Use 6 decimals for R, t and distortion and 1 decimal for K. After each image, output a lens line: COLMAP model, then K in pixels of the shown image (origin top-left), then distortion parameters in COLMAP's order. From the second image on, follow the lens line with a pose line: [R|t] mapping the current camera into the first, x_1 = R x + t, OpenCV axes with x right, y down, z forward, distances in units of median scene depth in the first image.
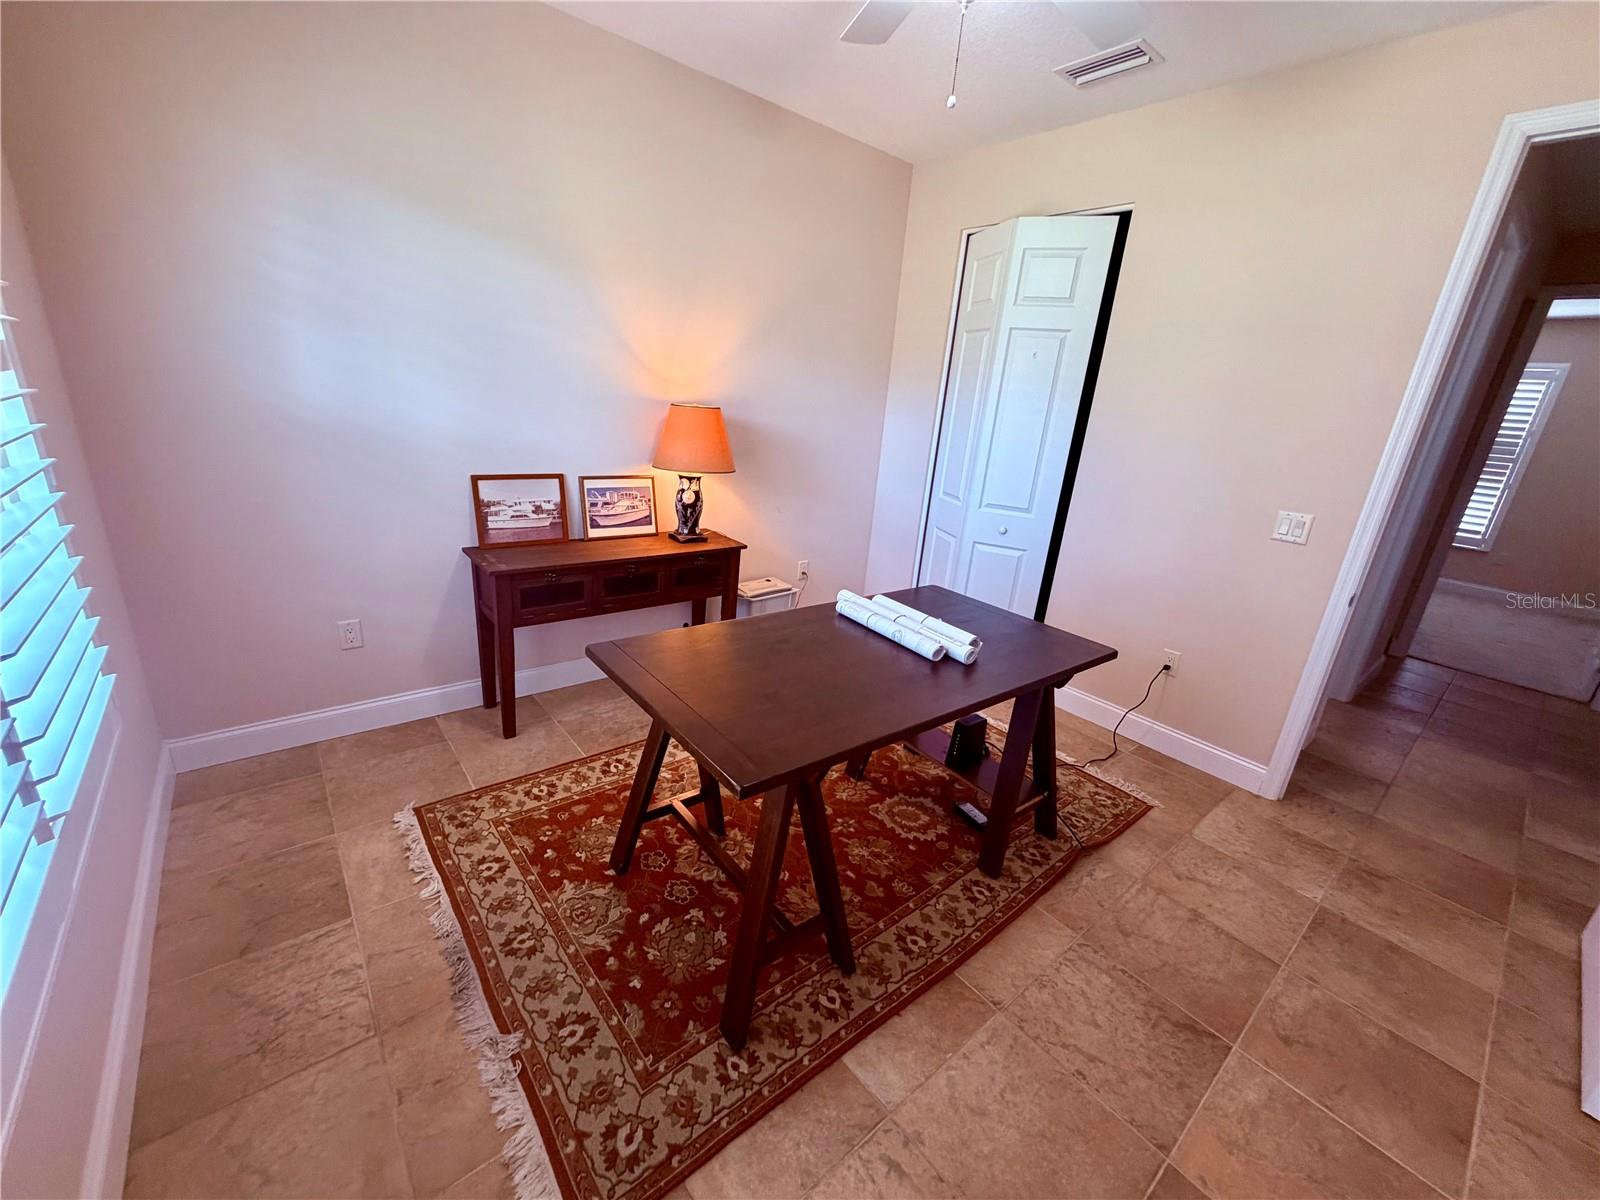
lens RADIAL K [[638.2, 0, 799.1], [0, 638.2, 605.2], [0, 0, 1]] dist [-0.002733, 0.000044]
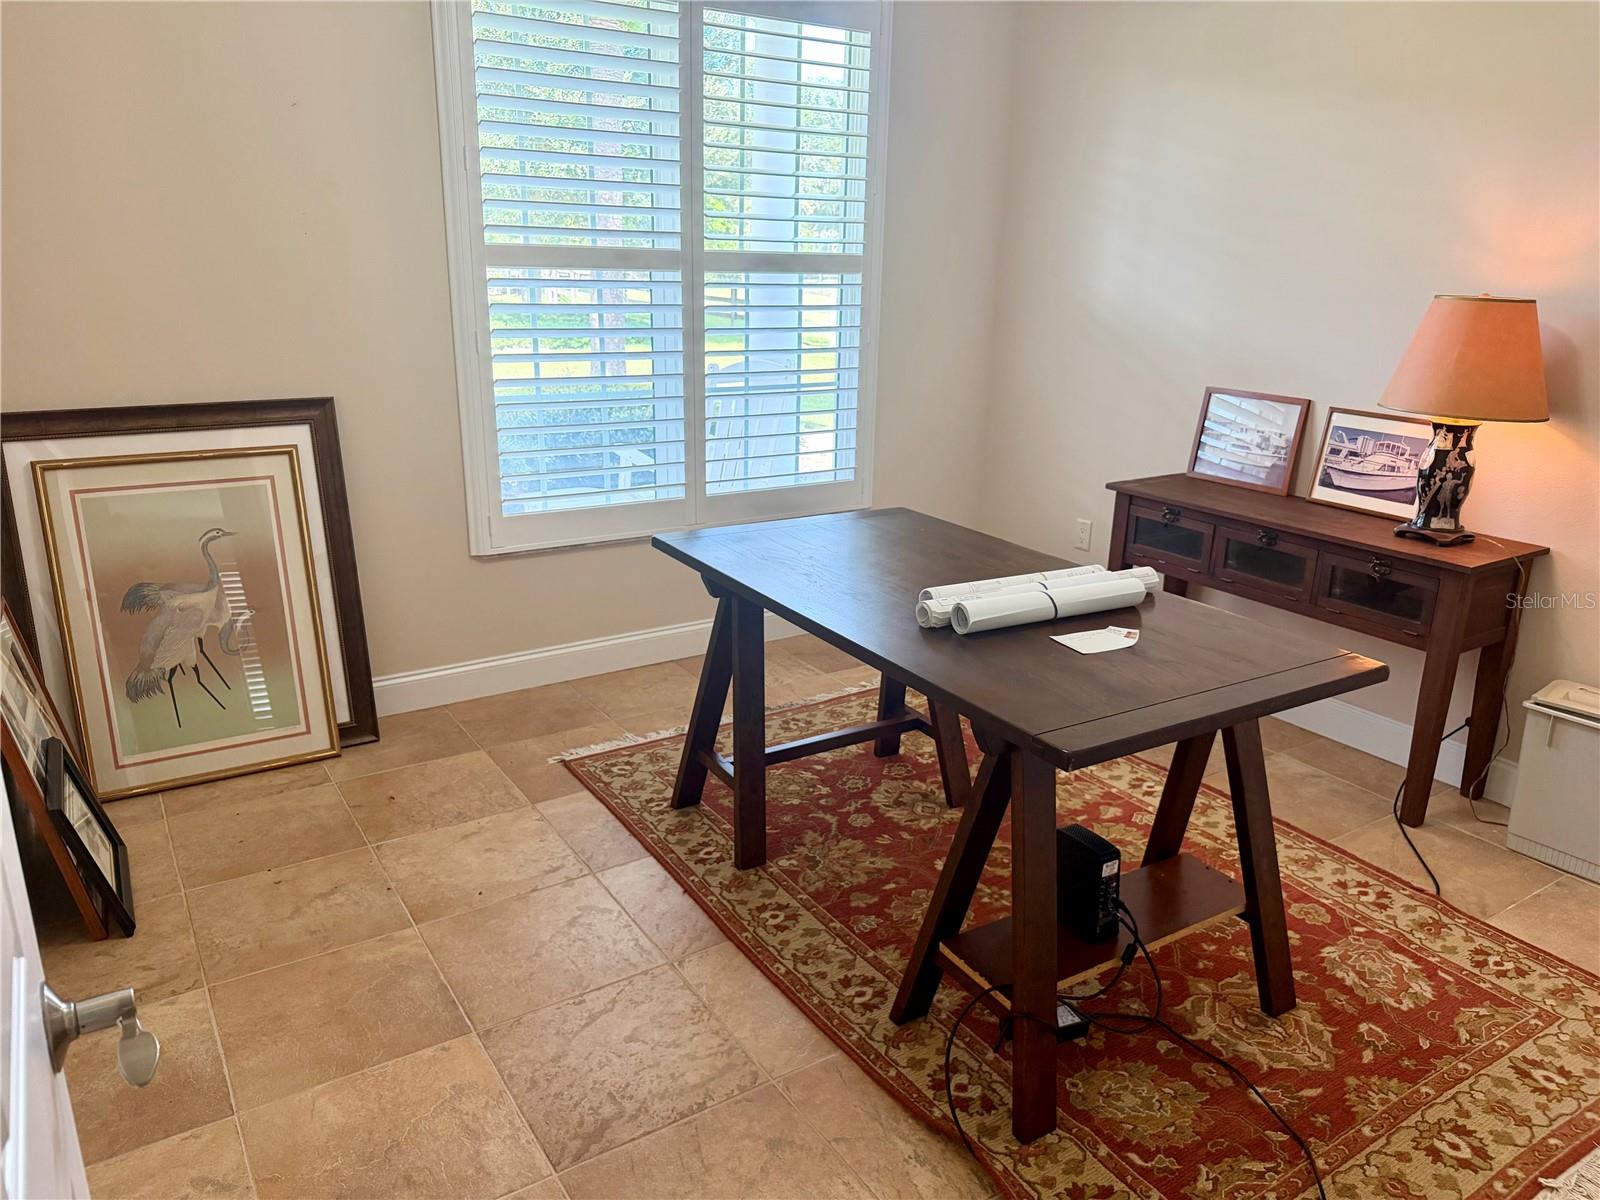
lens RADIAL K [[1111.1, 0, 800.0], [0, 1111.1, 600.0], [0, 0, 1]] dist [0.041697, 0.000171]
pose [[-0.109521, 0.218465, -0.969679, 1.264017], [-0.347471, 0.905585, 0.243270, -0.154734], [0.931273, 0.363579, -0.023271, 0.809262]]
